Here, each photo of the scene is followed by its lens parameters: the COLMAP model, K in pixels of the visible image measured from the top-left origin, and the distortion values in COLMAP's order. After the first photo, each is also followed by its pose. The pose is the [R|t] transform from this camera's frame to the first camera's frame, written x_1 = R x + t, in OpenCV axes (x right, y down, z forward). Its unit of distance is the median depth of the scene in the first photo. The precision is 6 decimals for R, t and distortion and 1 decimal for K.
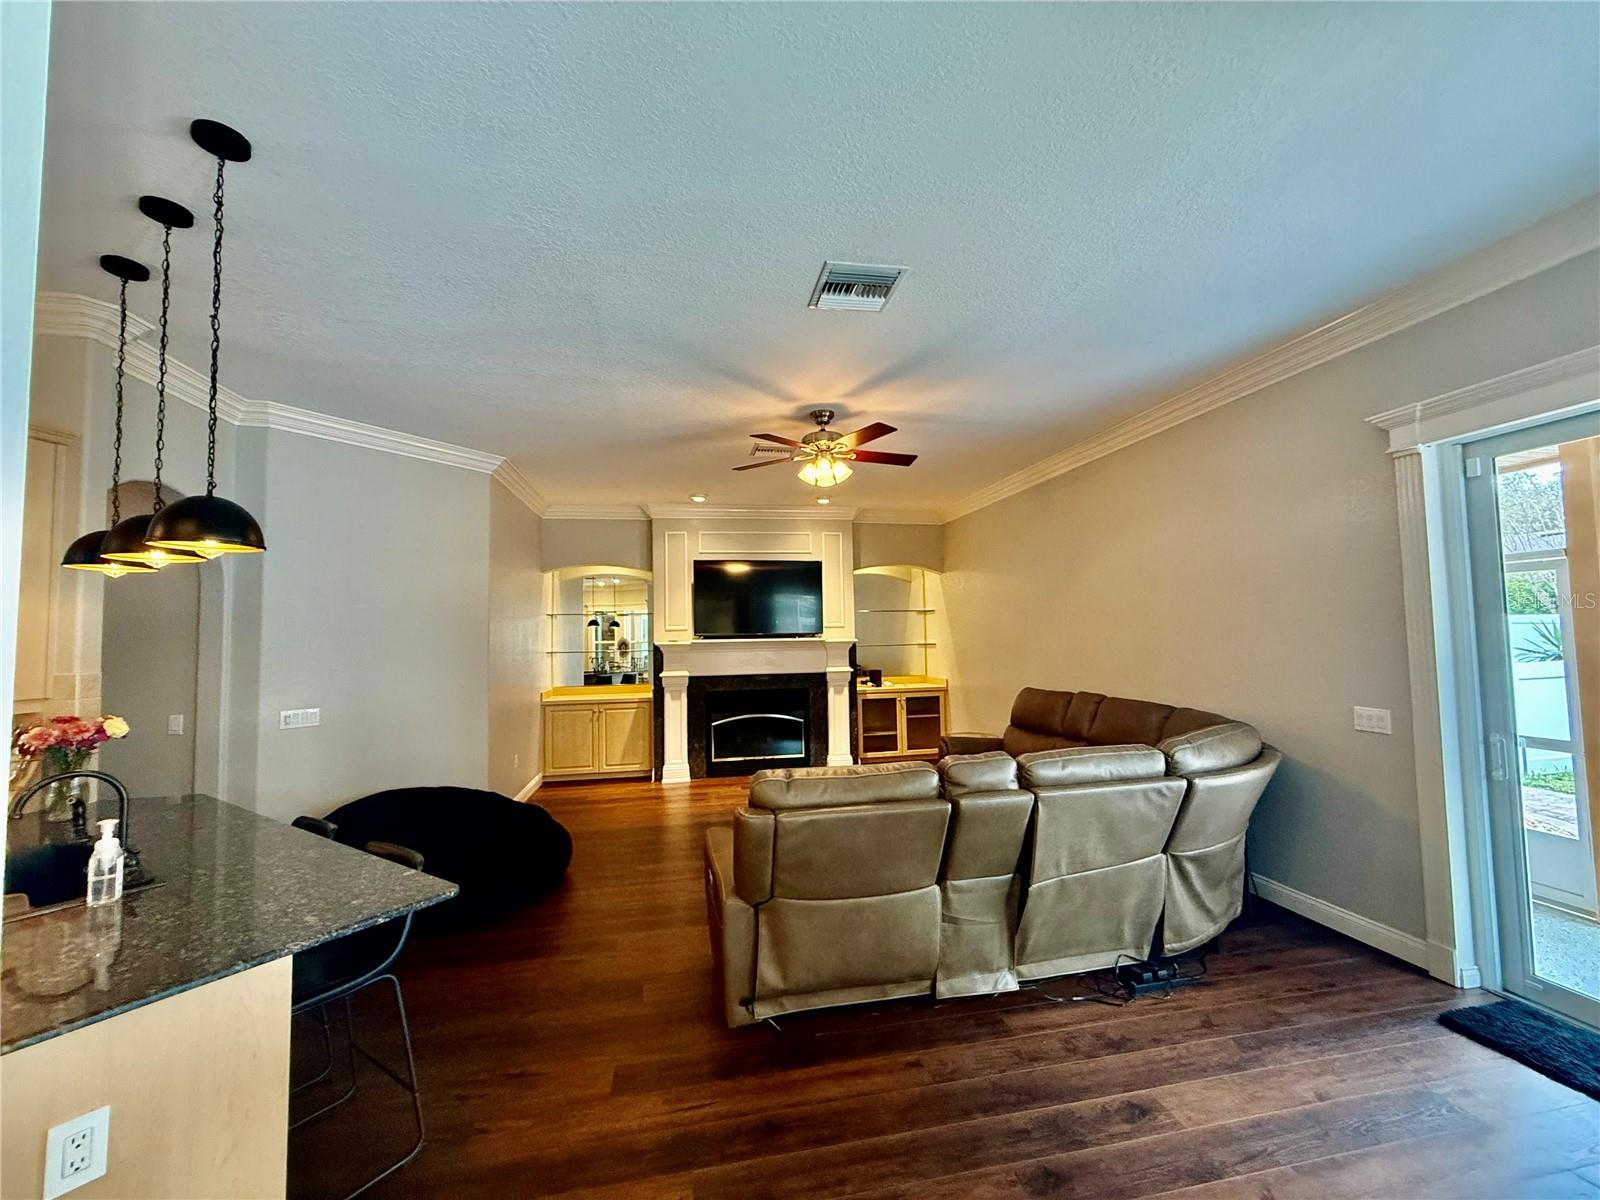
lens RADIAL K [[647.1, 0, 800.0], [0, 647.1, 600.0], [0, 0, 1]] dist [0.000231, 0.000019]
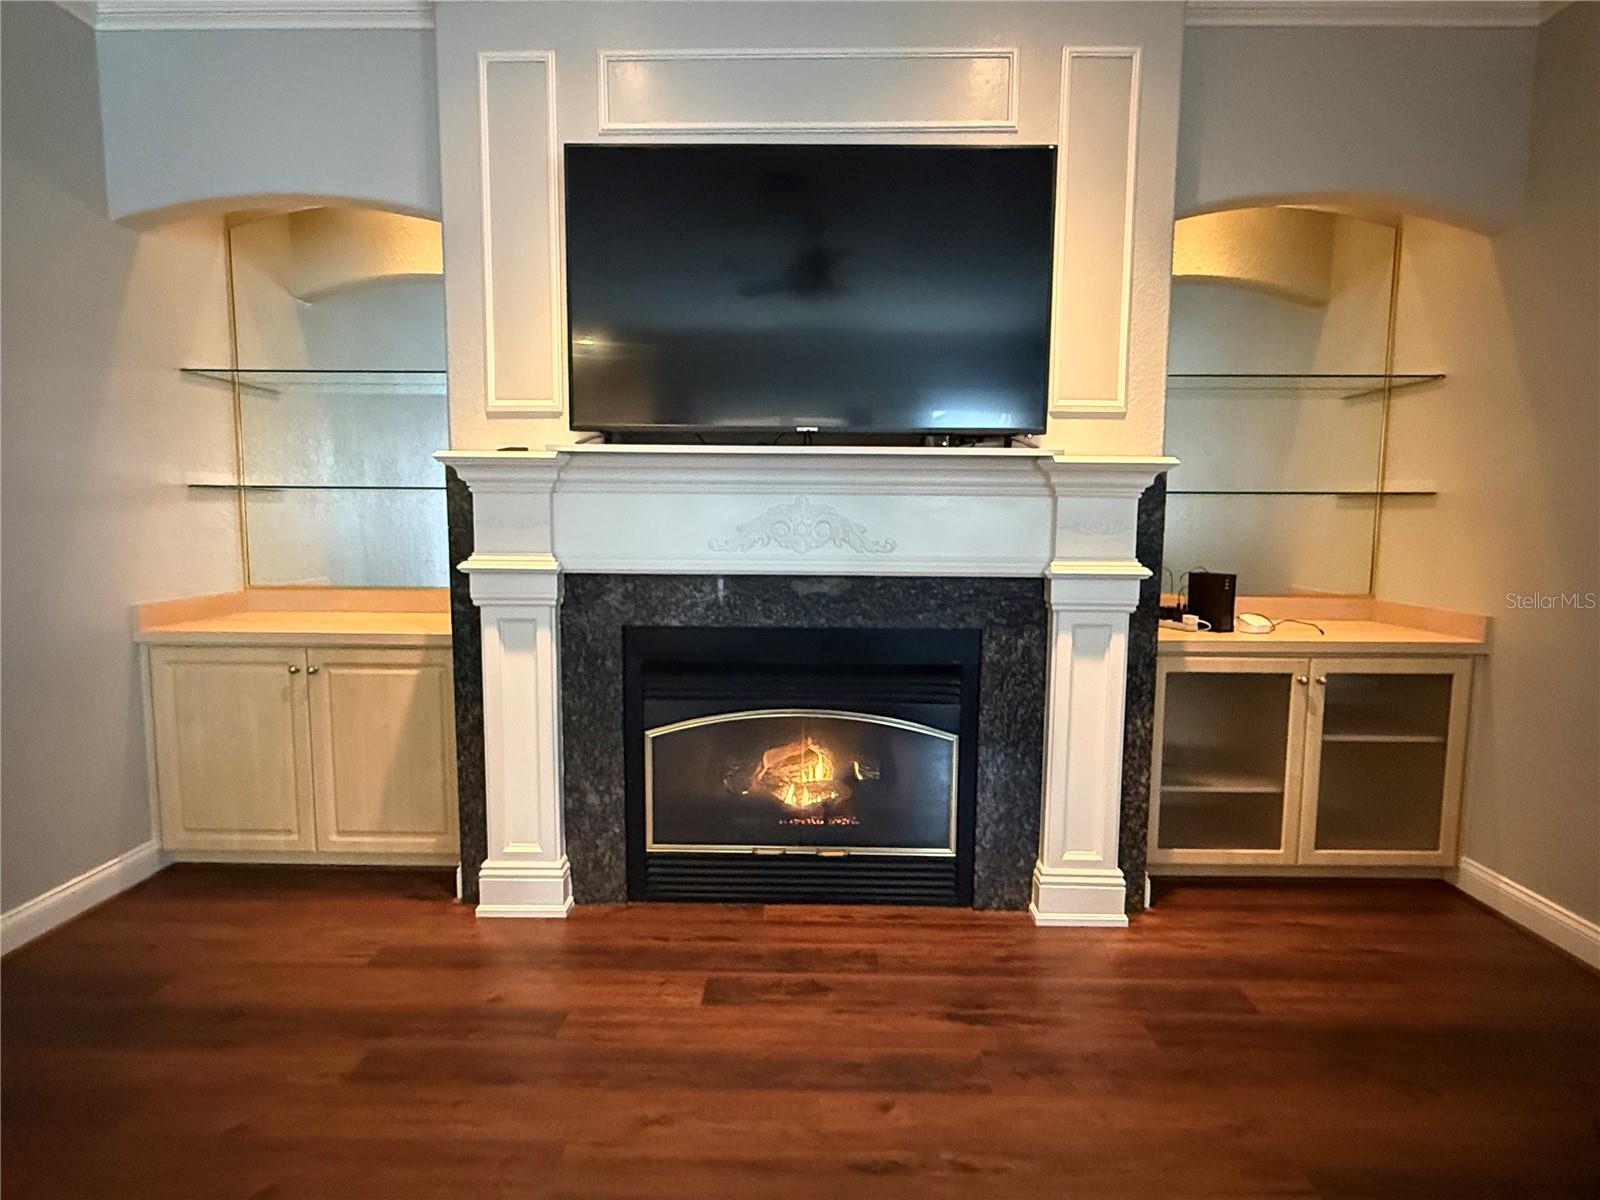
lens RADIAL K [[869.7, 0, 800.0], [0, 869.7, 600.0], [0, 0, 1]] dist [0.001231, -0.000057]
pose [[0.976822, 0.045062, -0.209255, 0.032797], [-0.011976, 0.987564, 0.156764, 0.136199], [0.213717, -0.150624, 0.965214, 1.301881]]
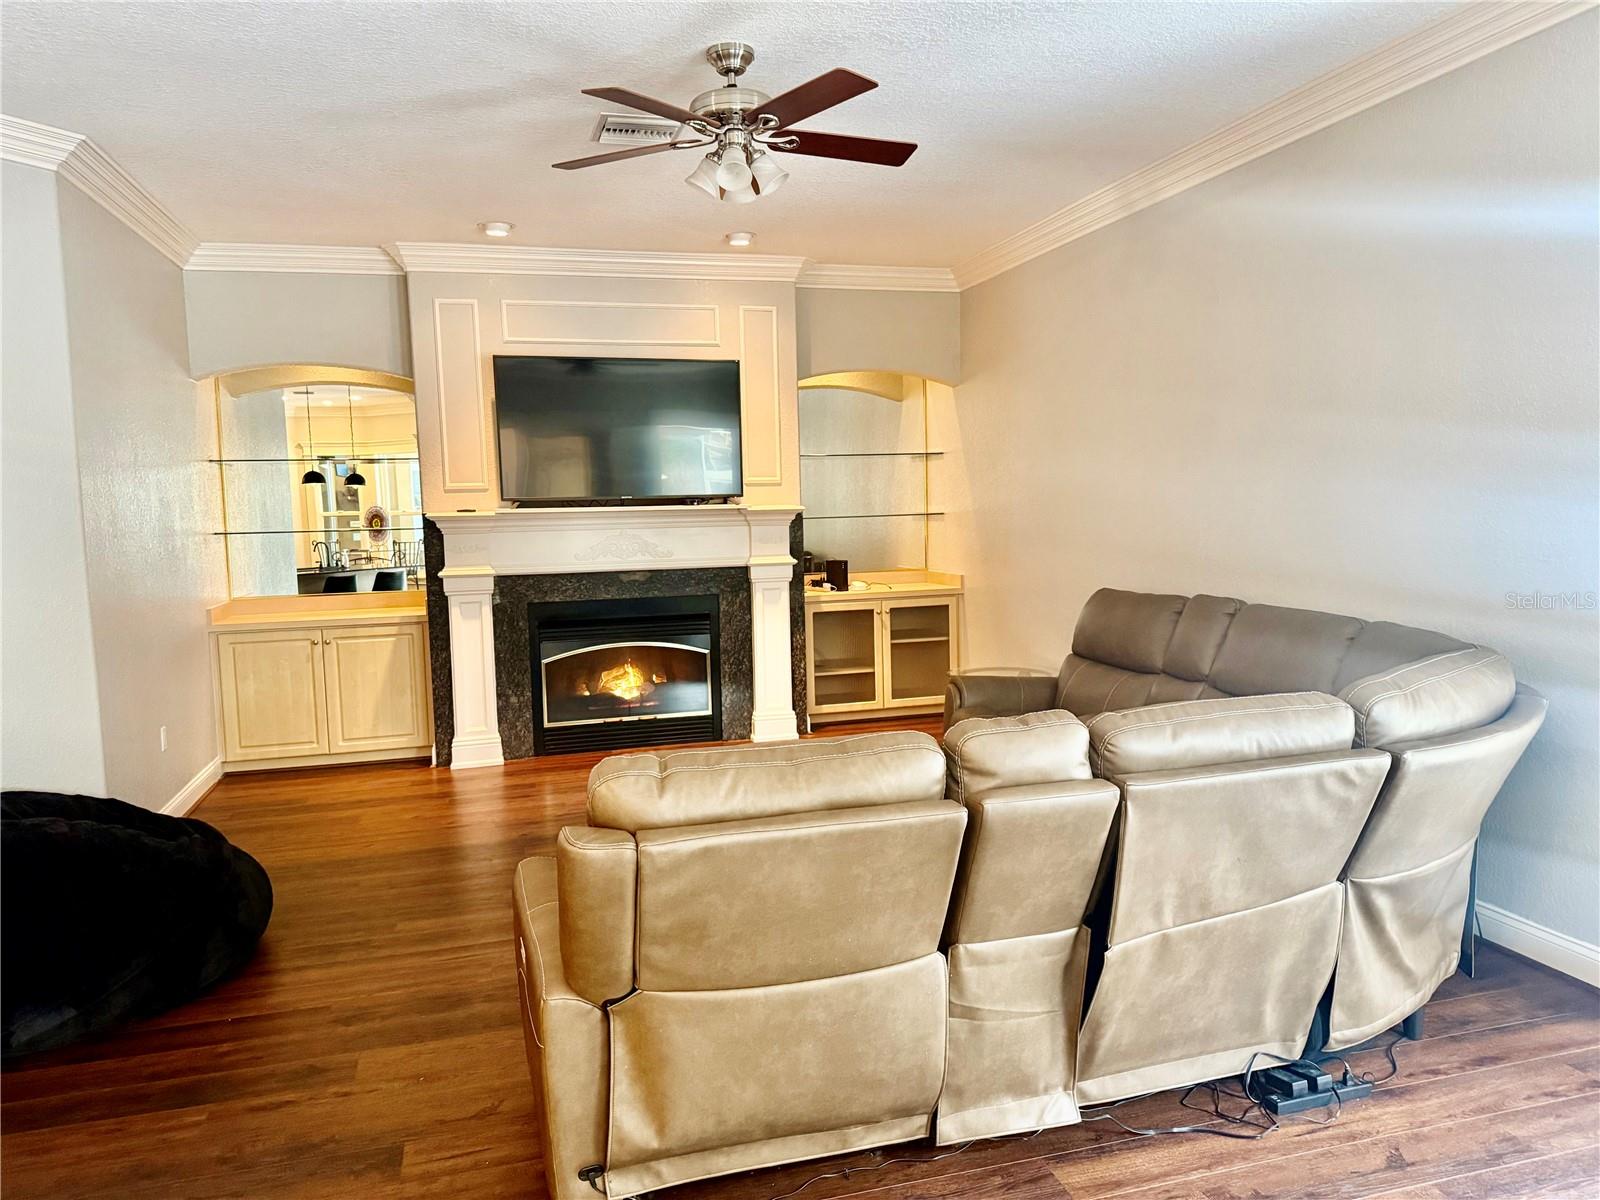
lens RADIAL K [[1119.1, 0, 799.6], [0, 1119.1, 607.2], [0, 0, 1]] dist [0.130466, -0.199349]
pose [[0.996892, -0.014264, 0.077483, 0.019176], [0.002530, 0.988764, 0.149461, 0.006735], [-0.078744, -0.148801, 0.985727, 0.089297]]
